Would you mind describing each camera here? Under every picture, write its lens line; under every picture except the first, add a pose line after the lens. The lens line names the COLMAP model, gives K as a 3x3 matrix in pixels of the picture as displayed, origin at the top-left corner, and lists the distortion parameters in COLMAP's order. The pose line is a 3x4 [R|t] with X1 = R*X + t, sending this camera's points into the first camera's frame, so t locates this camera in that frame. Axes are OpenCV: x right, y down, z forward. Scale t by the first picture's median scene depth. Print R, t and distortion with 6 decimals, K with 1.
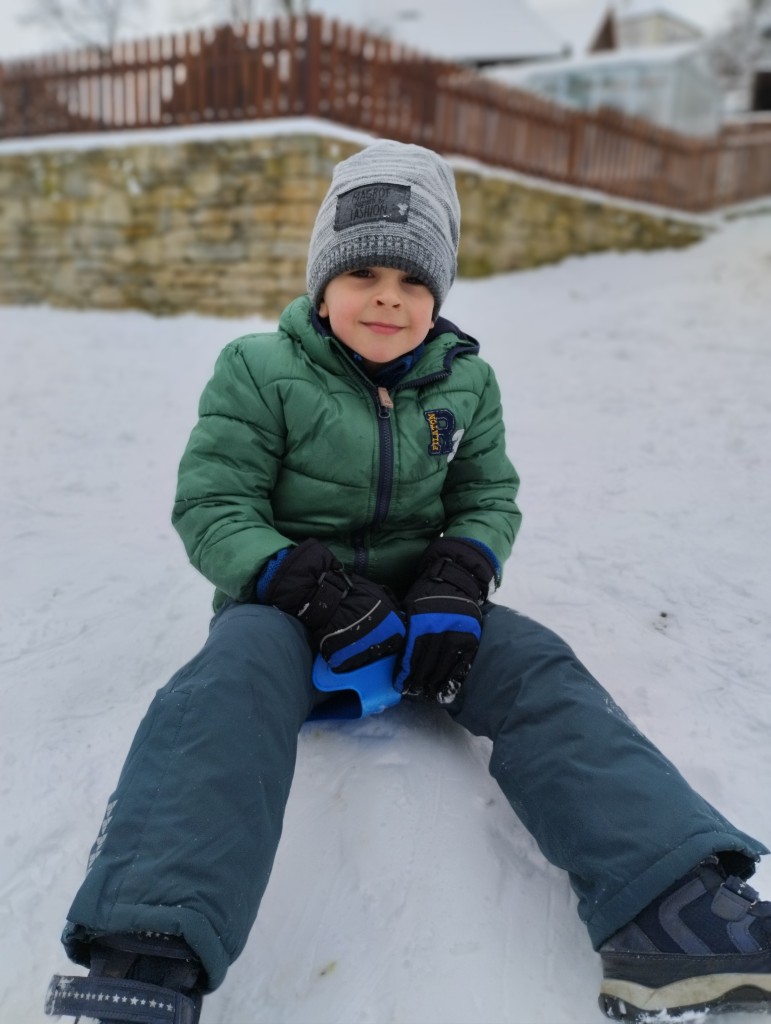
lens RADIAL K [[859.4, 0, 385.5], [0, 859.4, 512.0], [0, 0, 1]] dist [0.076969, -0.119889]
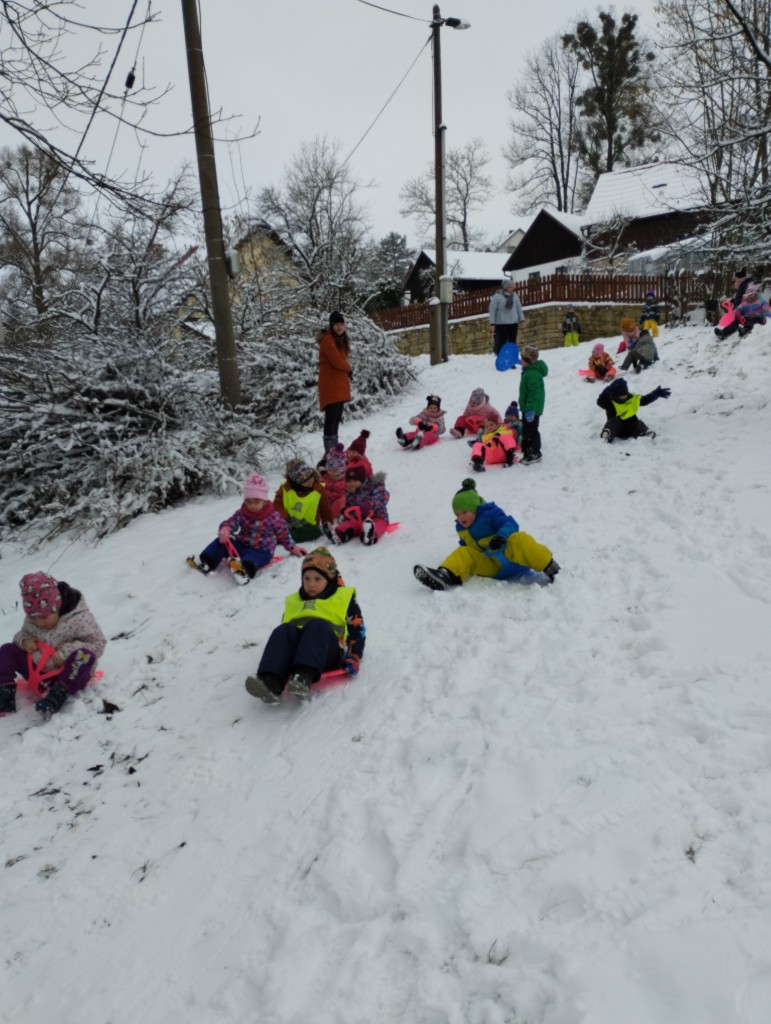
lens RADIAL K [[853.5, 0, 385.5], [0, 853.5, 512.0], [0, 0, 1]] dist [0.085014, -0.119179]
pose [[0.921839, -0.052062, -0.384059, 0.542529], [0.007137, 0.993049, -0.117485, 0.768348], [0.387506, 0.105562, 0.915803, -2.249004]]
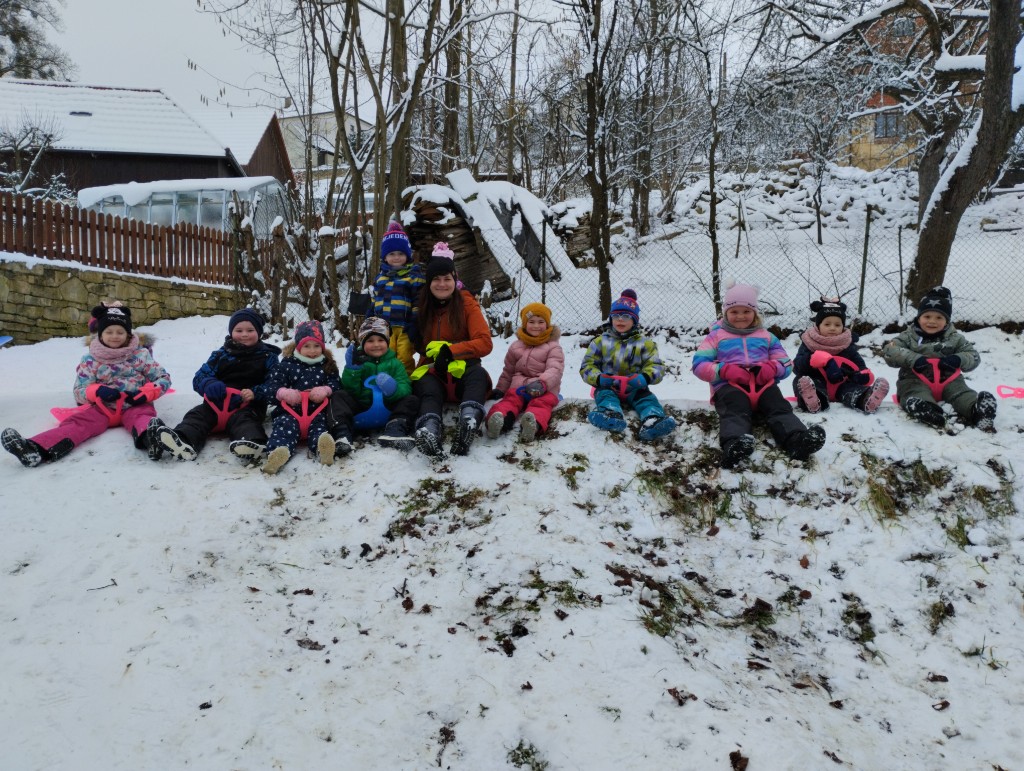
lens RADIAL K [[853.5, 0, 512.0], [0, 853.5, 385.5], [0, 0, 1]] dist [0.085014, -0.119179]
pose [[0.906916, -0.060919, 0.416885, 0.158772], [0.143223, 0.975141, -0.169079, 0.176183], [-0.396221, 0.213048, 0.893095, -0.621897]]
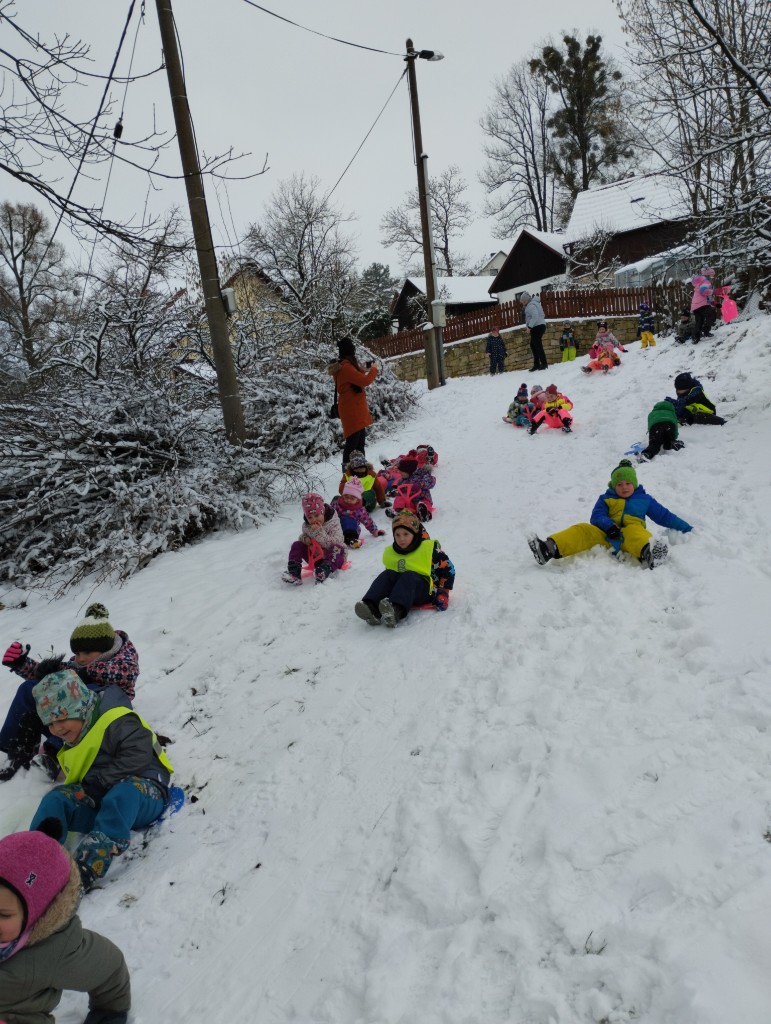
lens RADIAL K [[859.4, 0, 385.5], [0, 859.4, 512.0], [0, 0, 1]] dist [0.076969, -0.119889]
pose [[0.916042, -0.127017, -0.380439, 0.524168], [0.073846, 0.985727, -0.151294, 0.776333], [0.394225, 0.110498, 0.912347, -2.265285]]
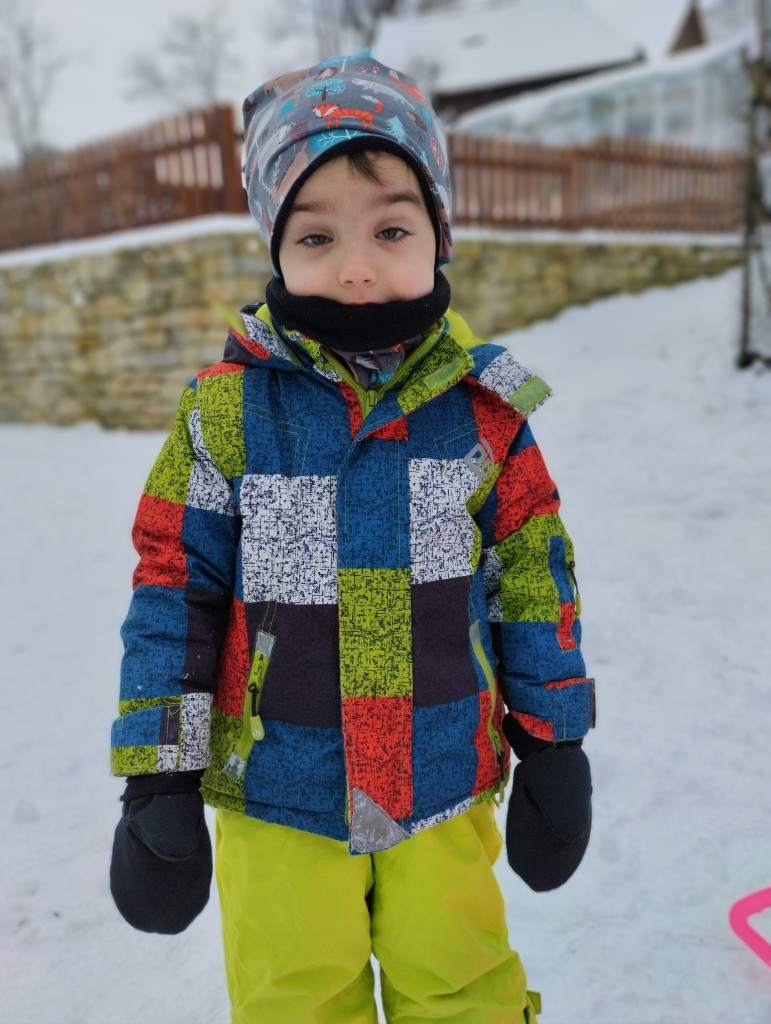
lens RADIAL K [[859.4, 0, 385.5], [0, 859.4, 512.0], [0, 0, 1]] dist [0.076969, -0.119889]
pose [[0.985159, -0.070392, -0.156545, 0.177826], [0.066811, 0.997372, -0.028026, -0.082171], [0.158106, 0.017151, 0.987273, 0.094814]]
